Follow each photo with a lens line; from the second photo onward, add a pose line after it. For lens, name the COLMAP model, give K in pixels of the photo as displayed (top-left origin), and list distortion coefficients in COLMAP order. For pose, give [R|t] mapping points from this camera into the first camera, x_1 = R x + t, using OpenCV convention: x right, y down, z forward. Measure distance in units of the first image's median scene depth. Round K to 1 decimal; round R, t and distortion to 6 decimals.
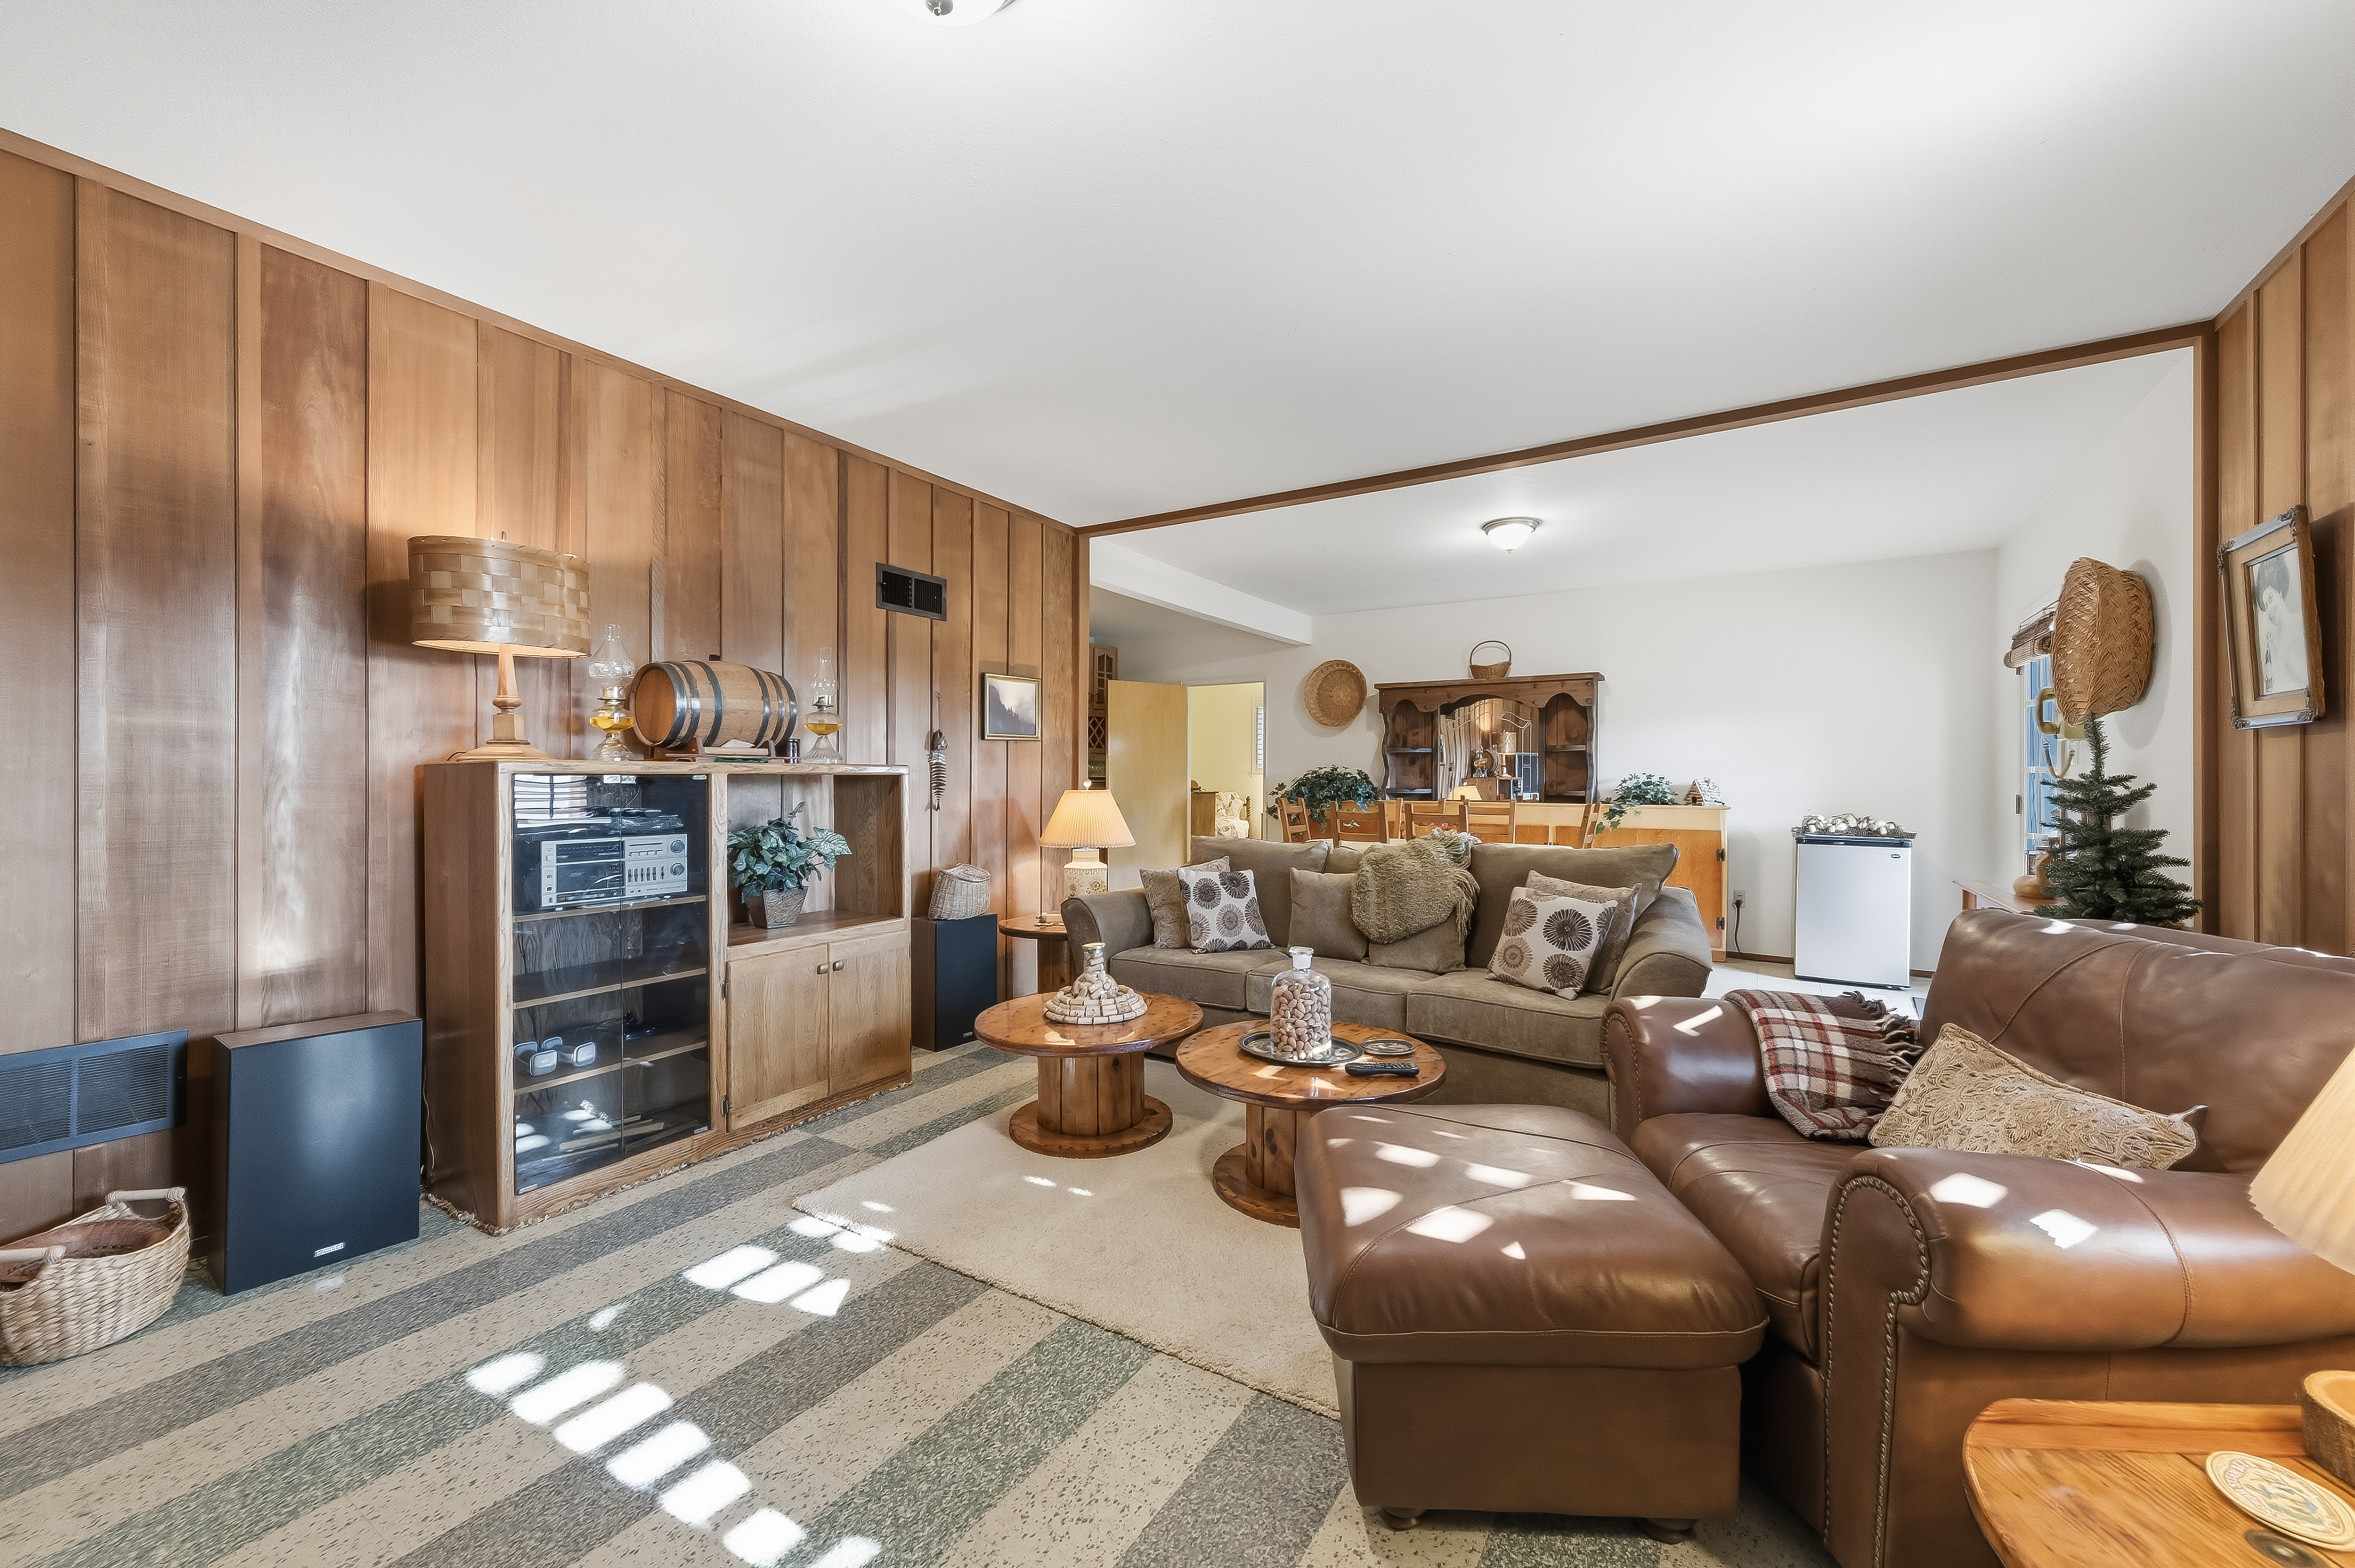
lens RADIAL K [[921.8, 0, 1173.5], [0, 921.8, 775.2], [0, 0, 1]] dist [0.003518, -0.001139]
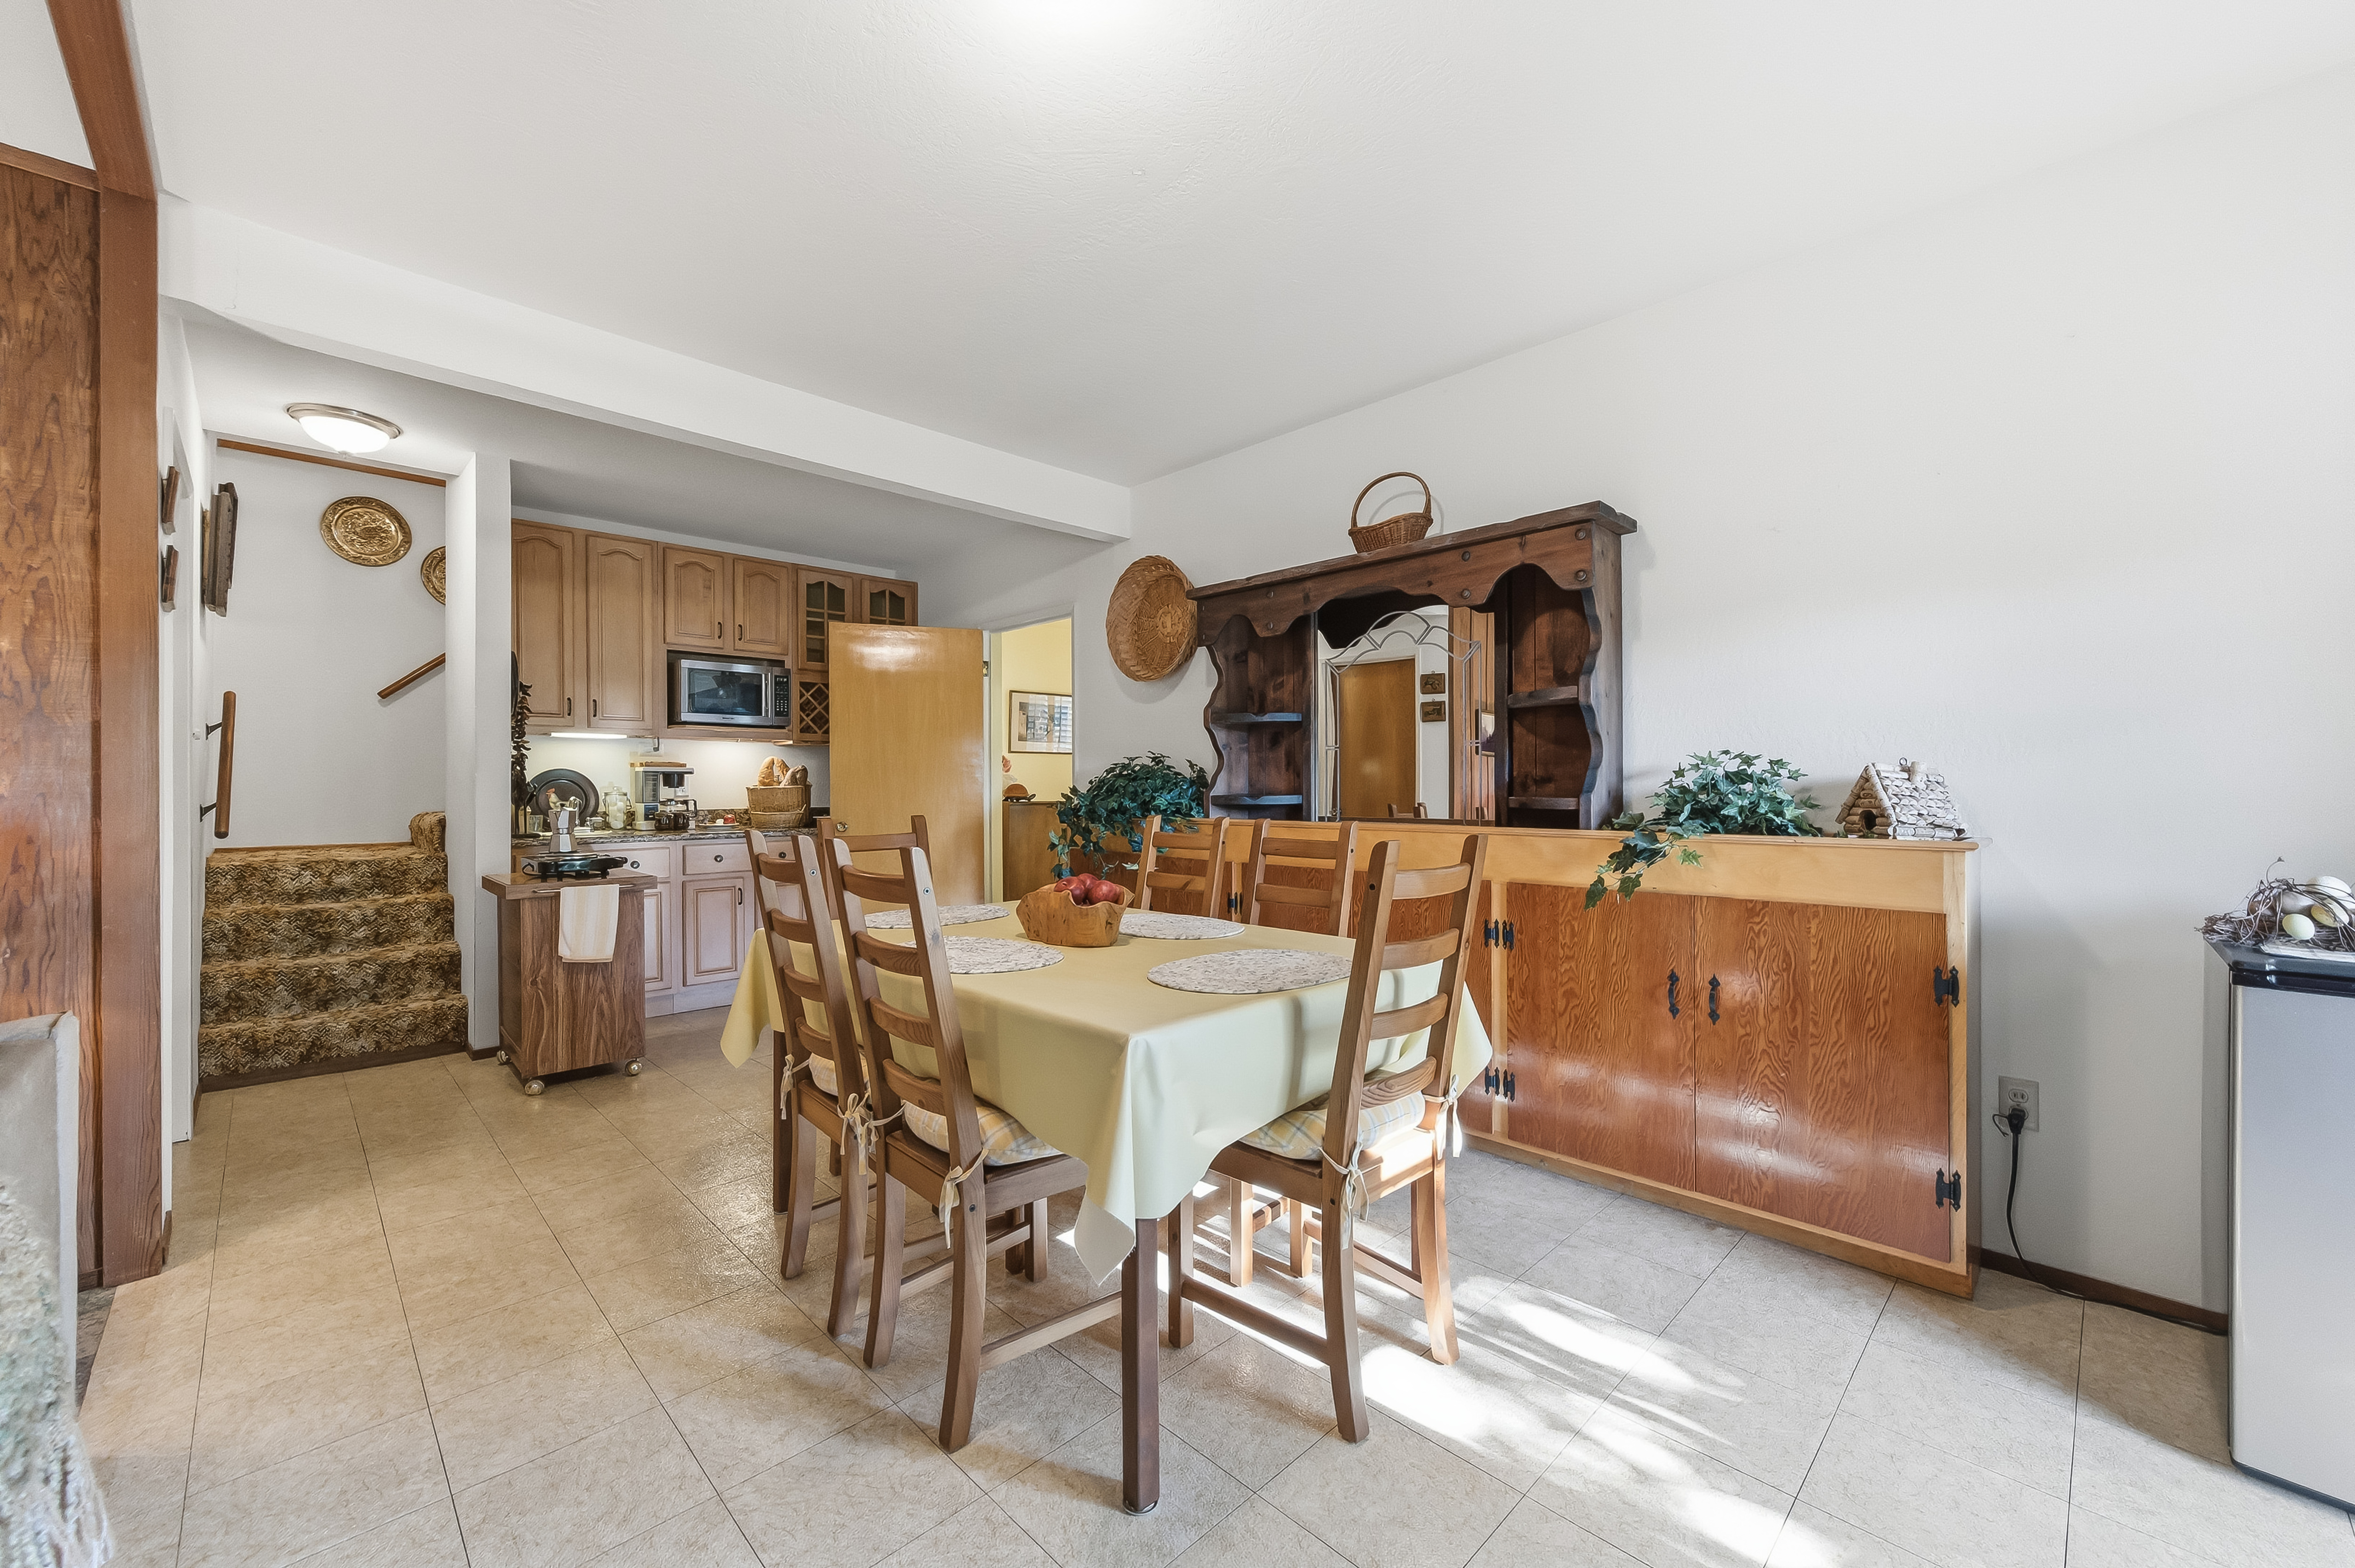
lens RADIAL K [[921.8, 0, 1187.8], [0, 921.8, 792.9], [0, 0, 1]] dist [0.003518, -0.001139]
pose [[0.974216, -0.011981, -0.225300, 0.369577], [0.015362, 0.999794, 0.013261, 0.006639], [0.225095, -0.016380, 0.974199, 0.563702]]
